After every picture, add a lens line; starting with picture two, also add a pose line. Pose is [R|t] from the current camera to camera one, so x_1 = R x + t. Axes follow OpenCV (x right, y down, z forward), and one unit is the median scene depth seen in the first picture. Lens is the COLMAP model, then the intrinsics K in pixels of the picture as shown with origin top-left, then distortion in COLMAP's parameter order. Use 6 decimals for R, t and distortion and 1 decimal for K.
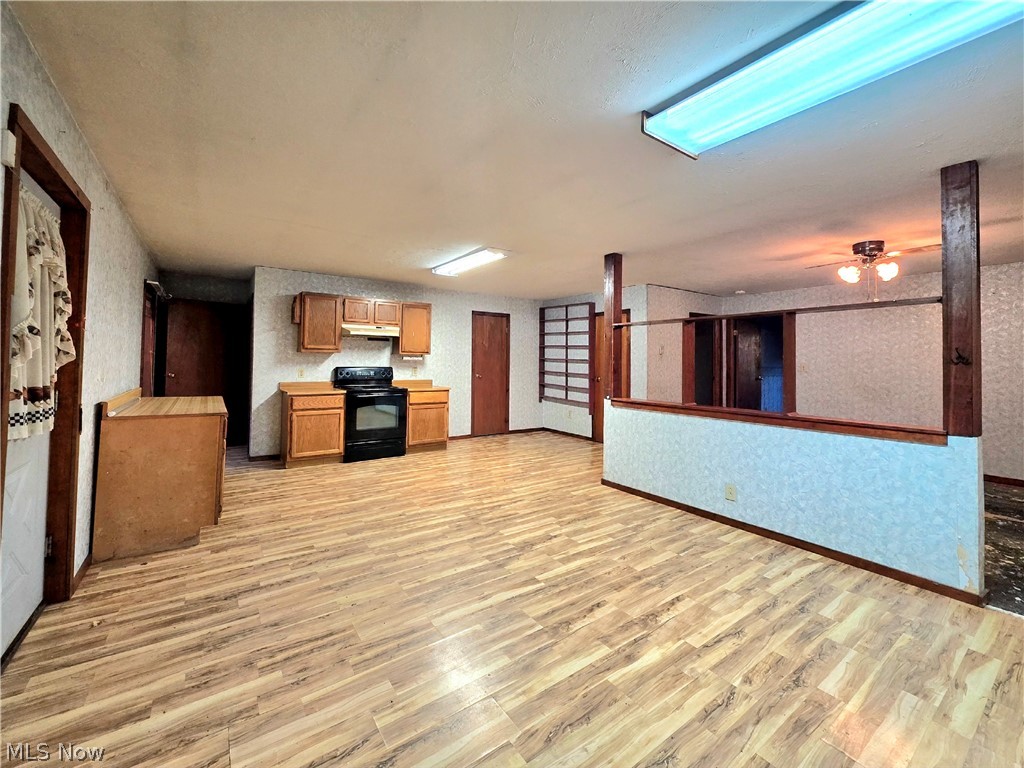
lens RADIAL K [[429.2, 0, 501.2], [0, 429.2, 351.0], [0, 0, 1]] dist [0.000669, 0.000150]
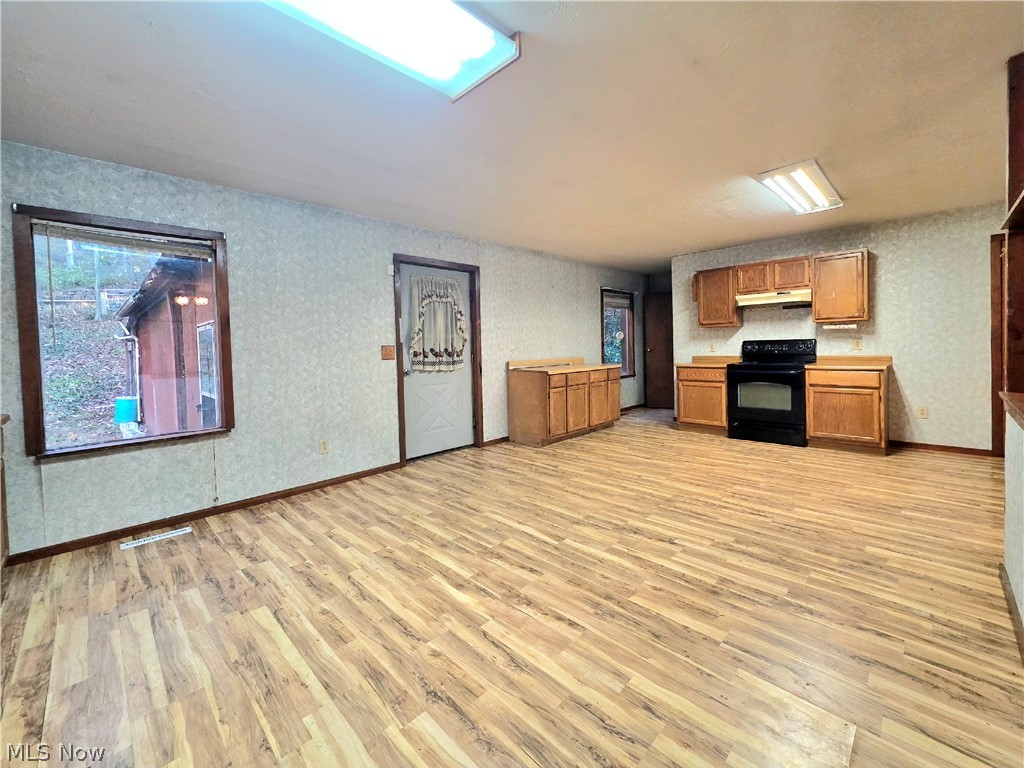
lens RADIAL K [[419.2, 0, 512.0], [0, 419.2, 384.0], [0, 0, 1]] dist [0.002298, 0.000106]
pose [[0.174900, 0.075001, -0.981726, 0.838049], [0.050717, 0.995084, 0.085057, 0.049025], [0.983279, -0.064667, 0.170236, 0.589229]]
